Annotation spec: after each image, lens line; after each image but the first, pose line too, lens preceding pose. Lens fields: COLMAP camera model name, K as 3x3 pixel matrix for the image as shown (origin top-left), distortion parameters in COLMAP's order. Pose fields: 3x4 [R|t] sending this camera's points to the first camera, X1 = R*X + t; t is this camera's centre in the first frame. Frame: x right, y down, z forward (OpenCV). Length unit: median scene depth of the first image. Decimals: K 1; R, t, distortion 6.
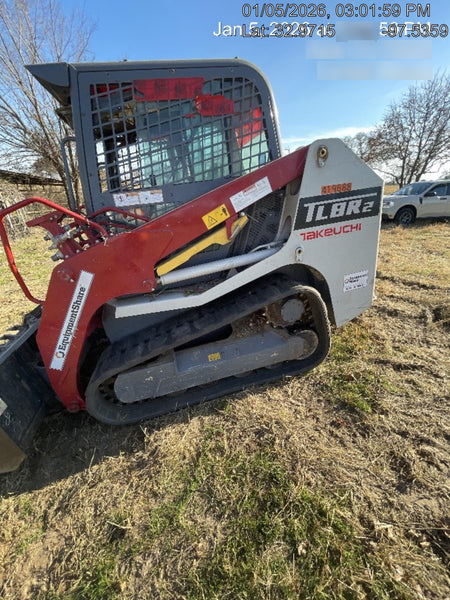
lens RADIAL K [[242.6, 0, 231.3], [0, 242.6, 297.7], [0, 0, 1]] dist [0.002642, -0.001069]
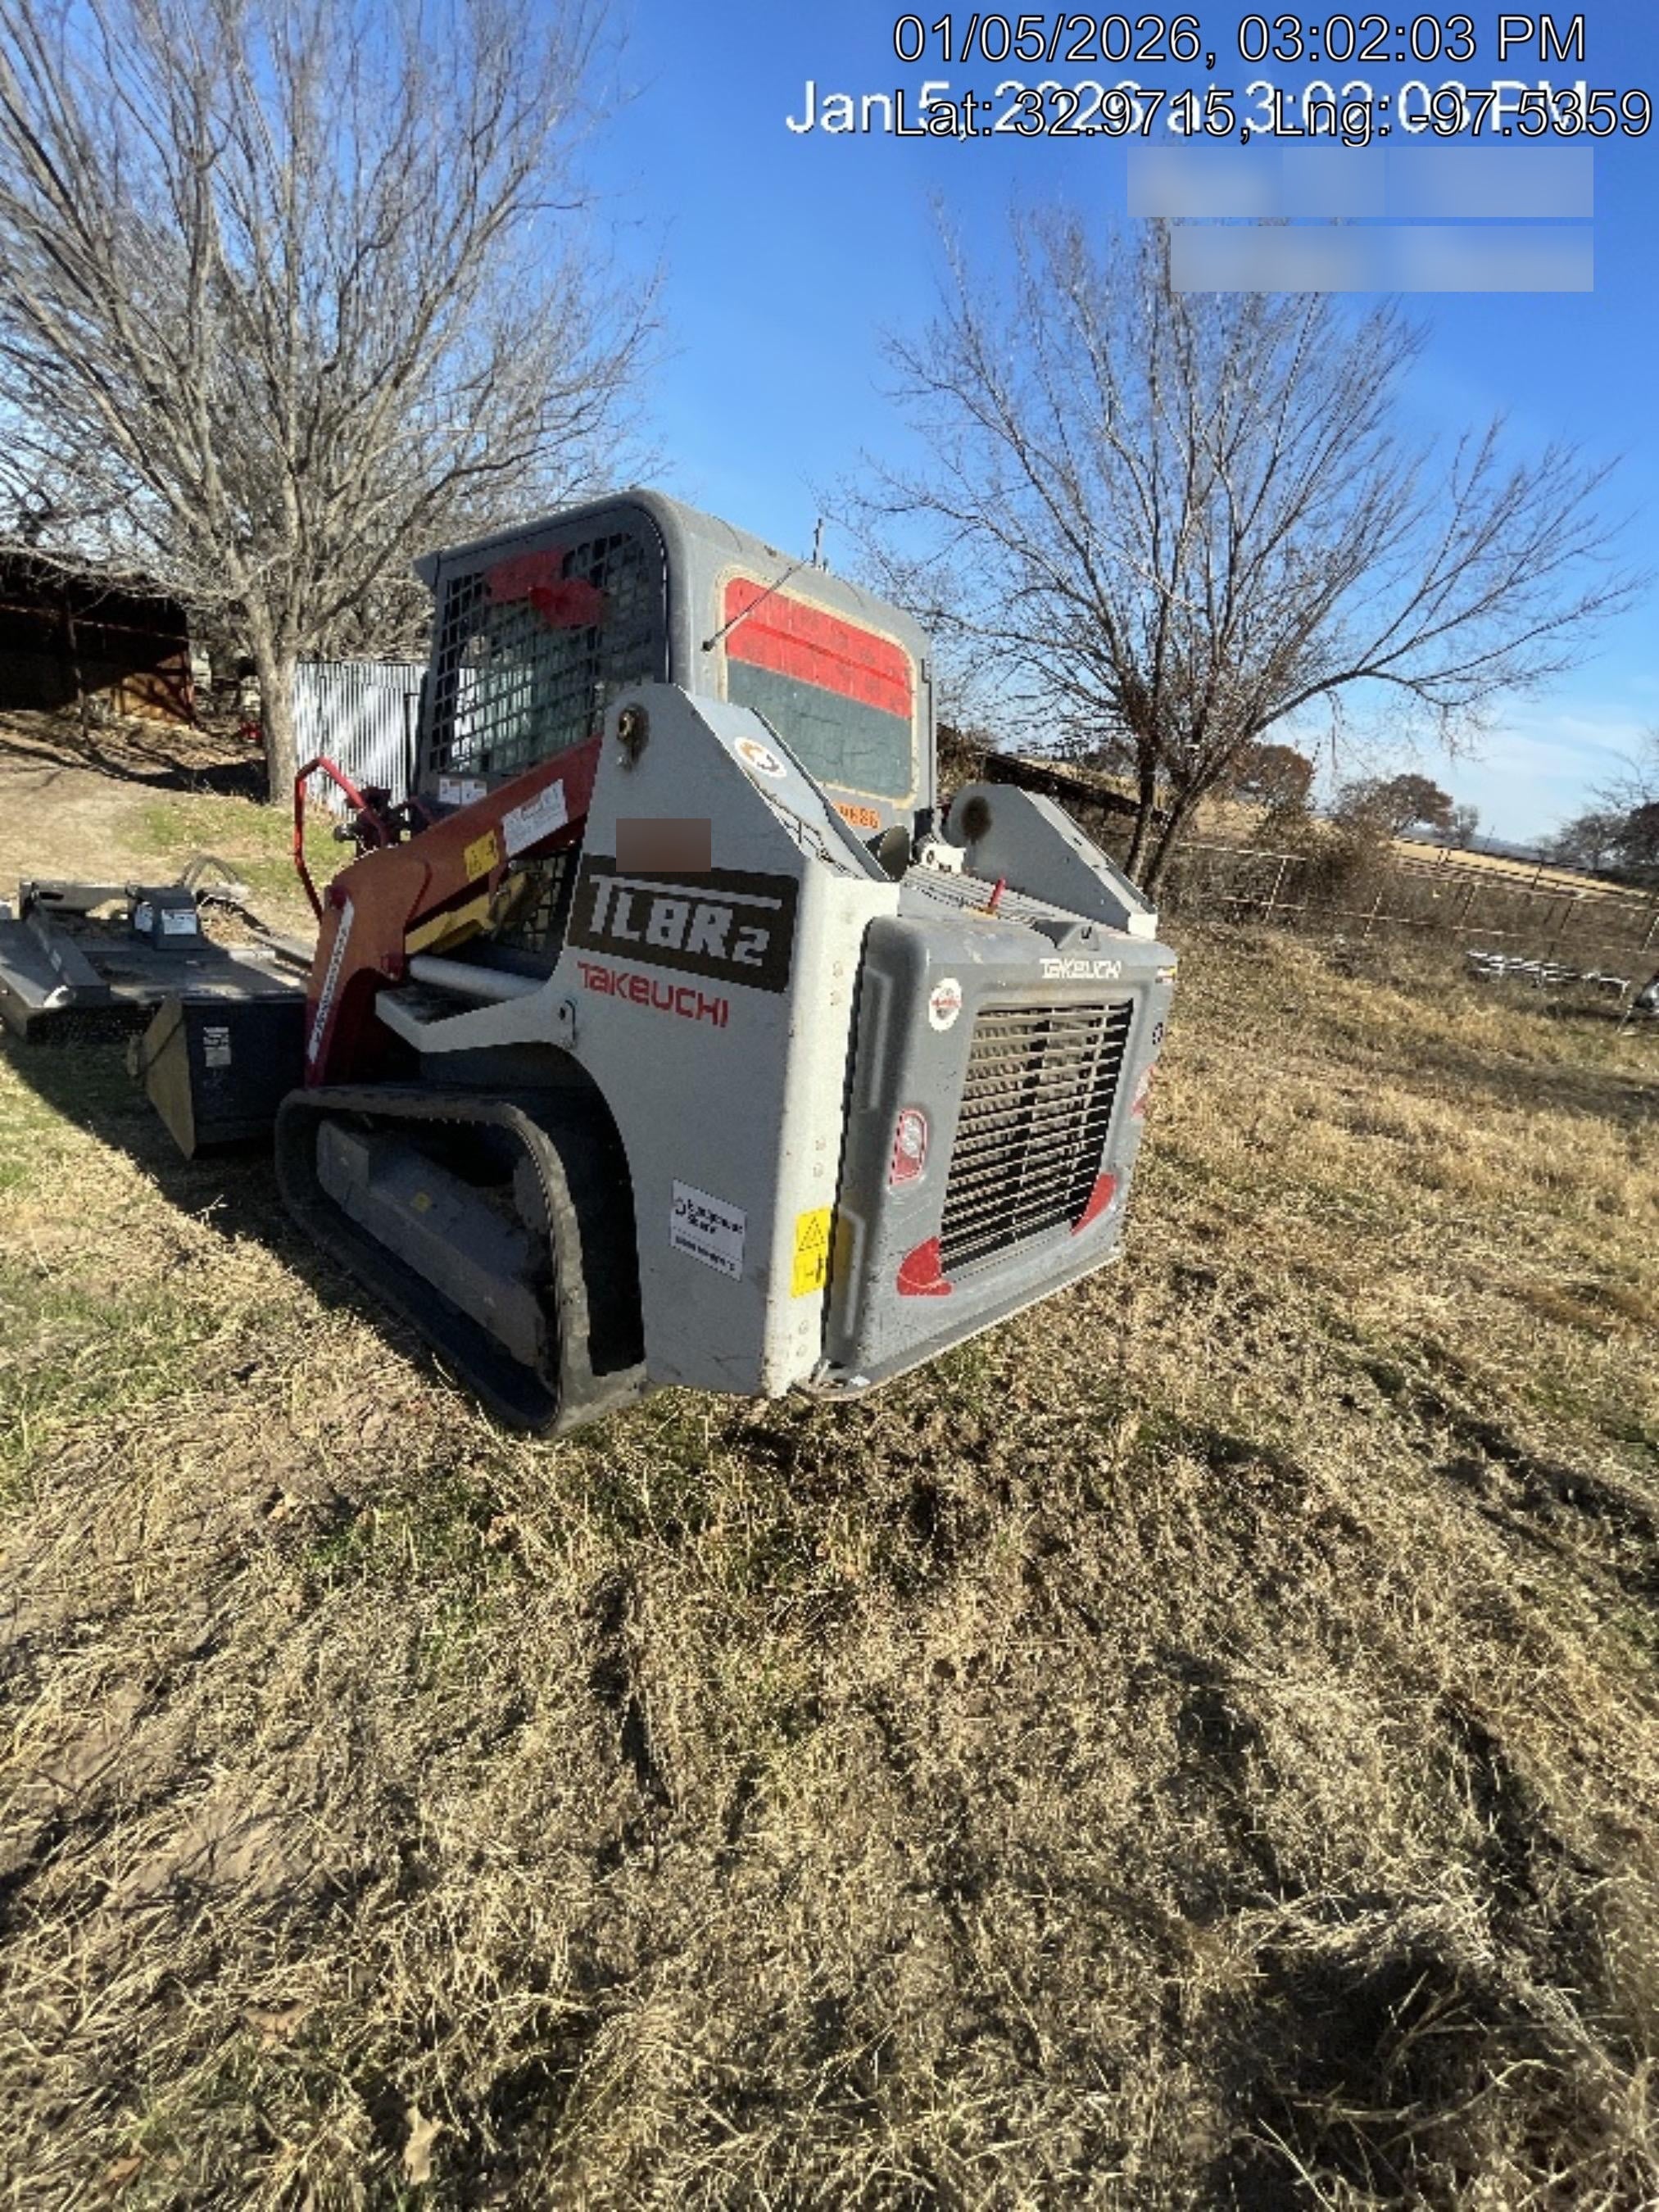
lens RADIAL K [[894.5, 0, 838.0], [0, 894.5, 1096.2], [0, 0, 1]] dist [0.002642, -0.001069]
pose [[0.518582, 0.374106, -0.768842, 1.426383], [-0.487259, 0.868205, 0.093799, -0.388882], [0.702603, 0.325983, 0.632522, 0.568847]]
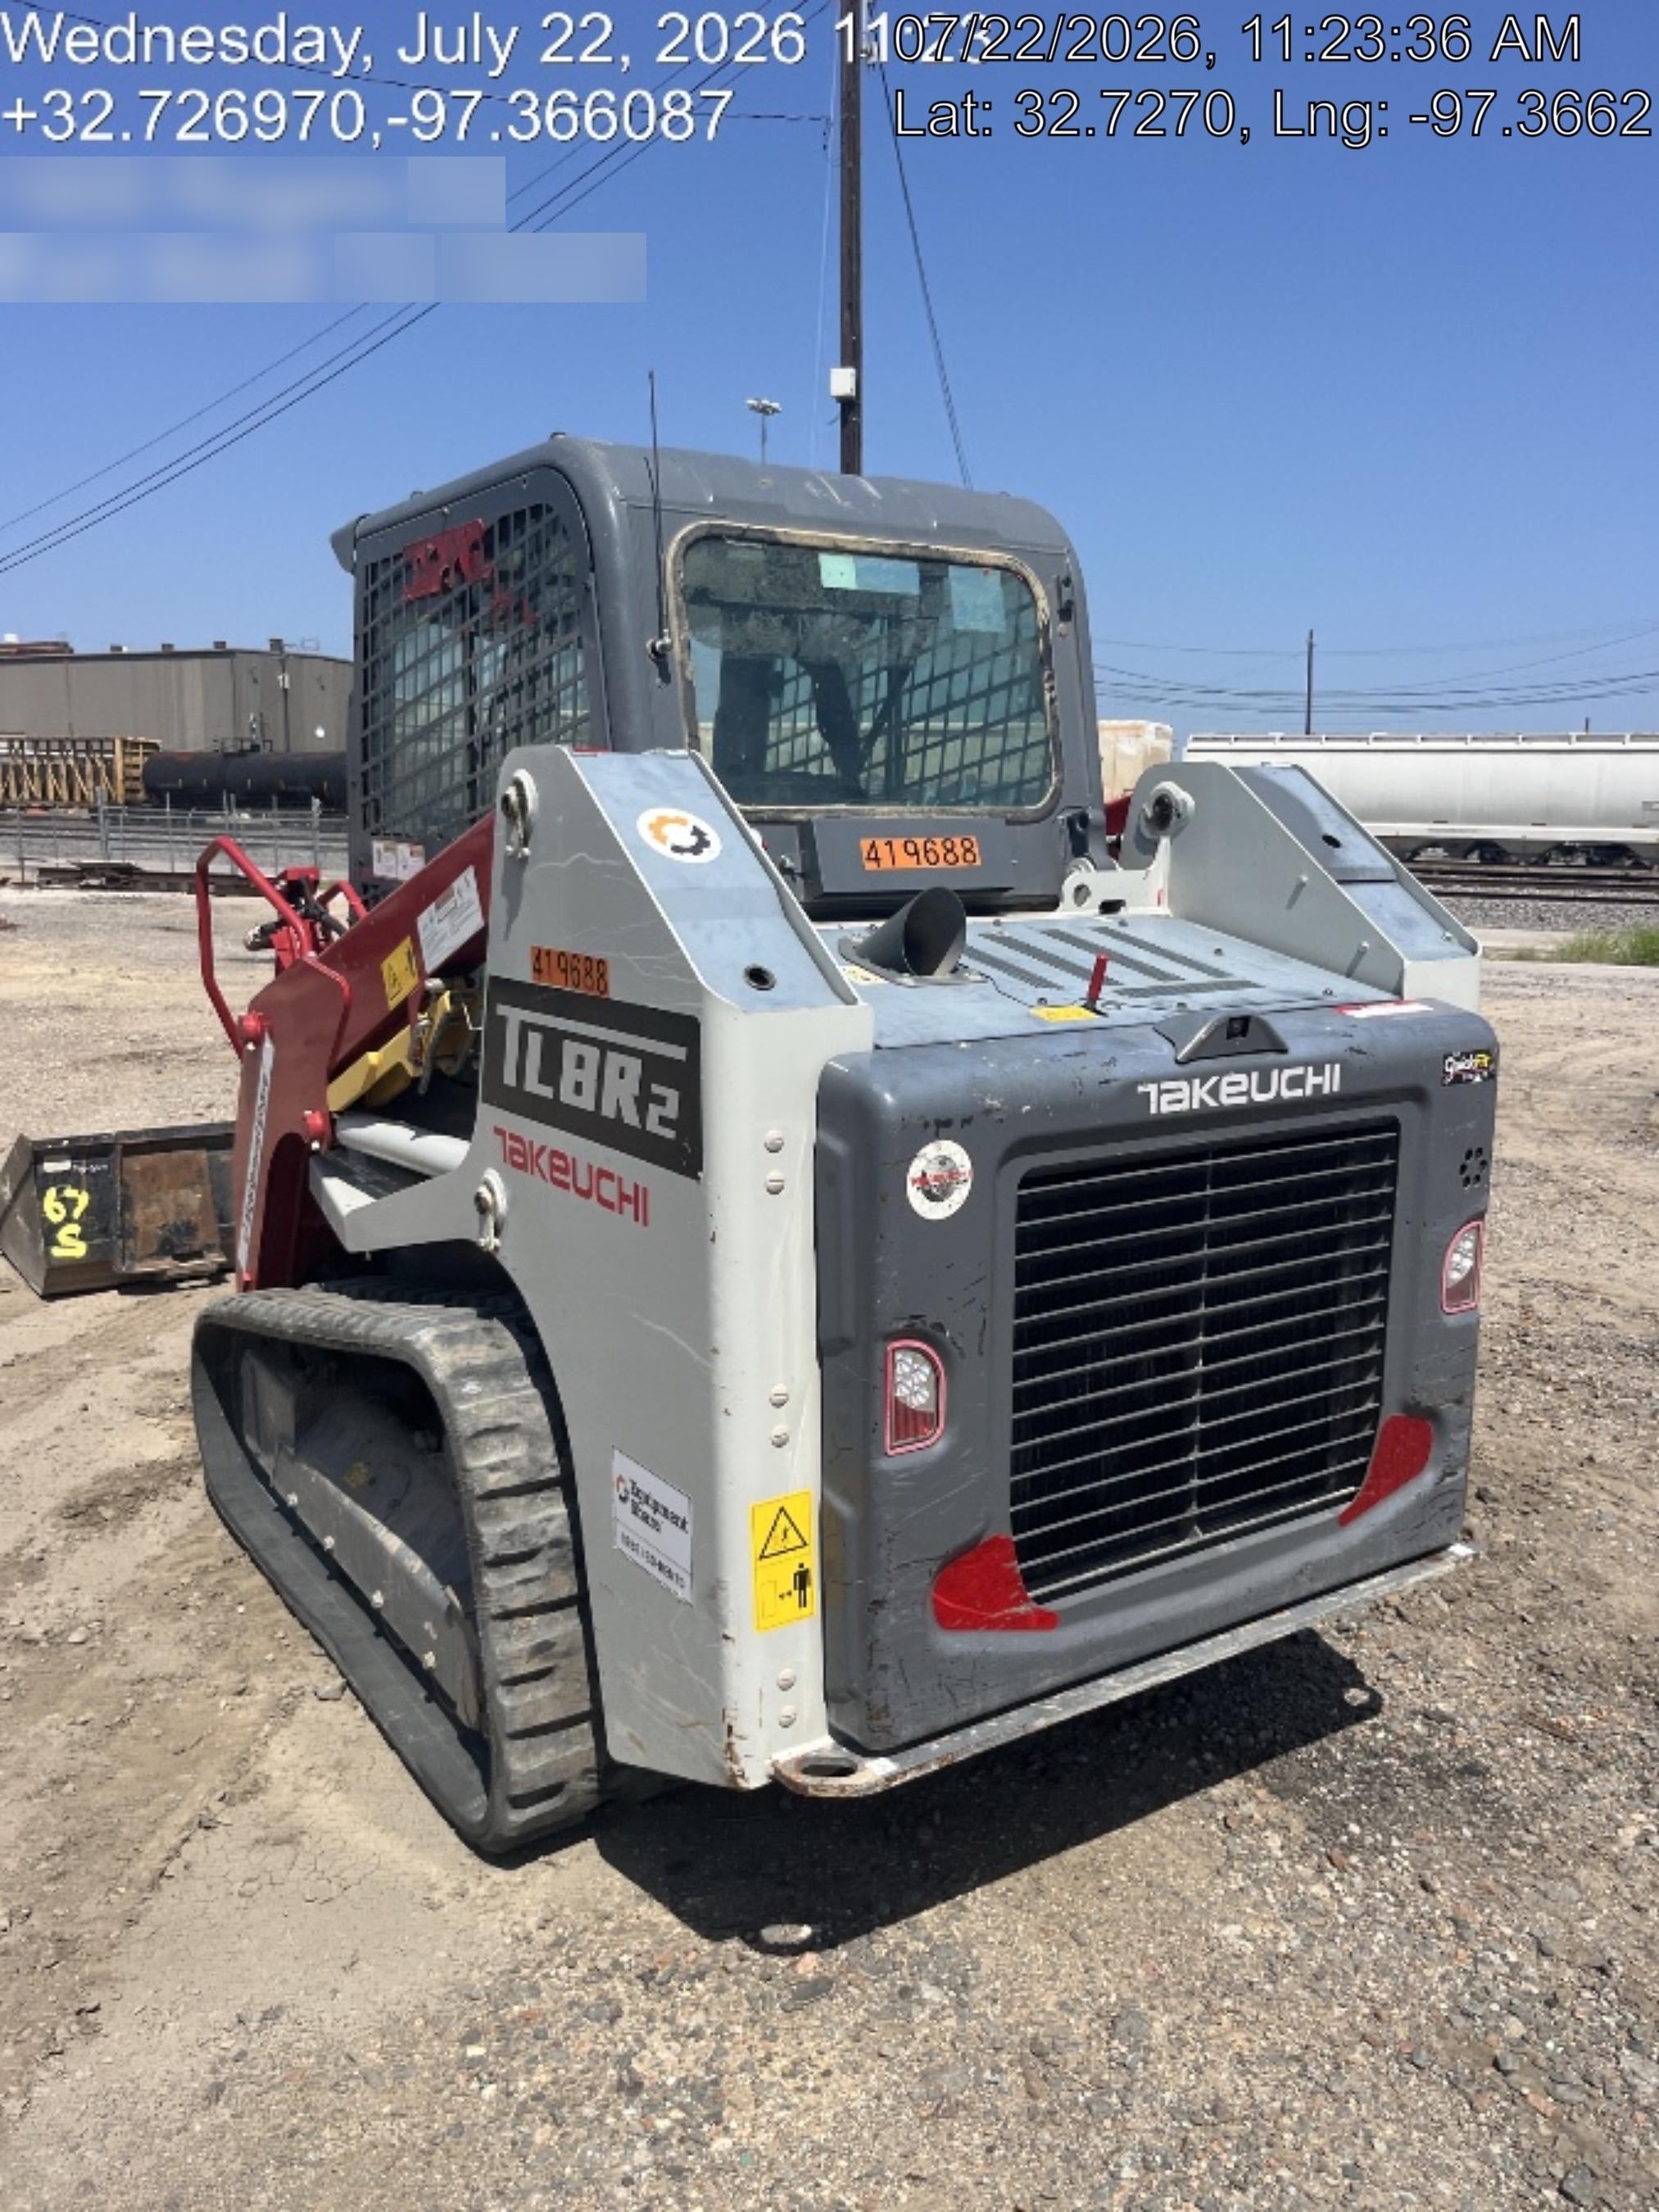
lens RADIAL K [[1689.2, 0, 828.6], [0, 1689.2, 1106.4], [0, 0, 1]] dist [0.070993, 0.005698]
pose [[0.313260, 0.281704, -0.906924, 1.761619], [-0.404126, 0.903750, 0.141130, -0.621609], [0.859390, 0.322301, 0.396953, 0.659132]]
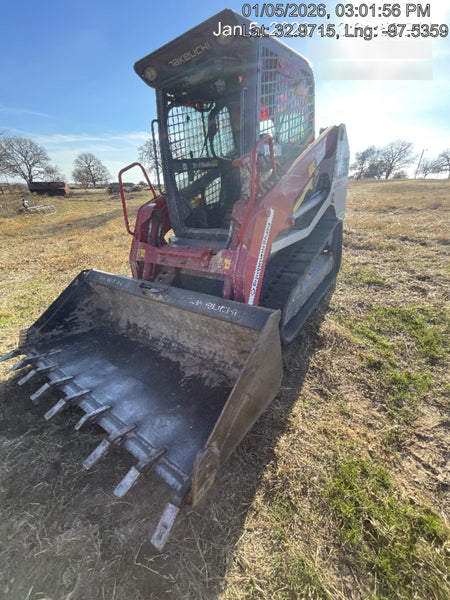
lens RADIAL K [[242.6, 0, 229.5], [0, 242.6, 297.2], [0, 0, 1]] dist [0.002642, -0.001069]
pose [[0.775430, -0.262747, 0.574171, -1.356361], [0.266950, 0.960467, 0.078999, 0.139916], [-0.572229, 0.092017, 0.814915, 0.177709]]
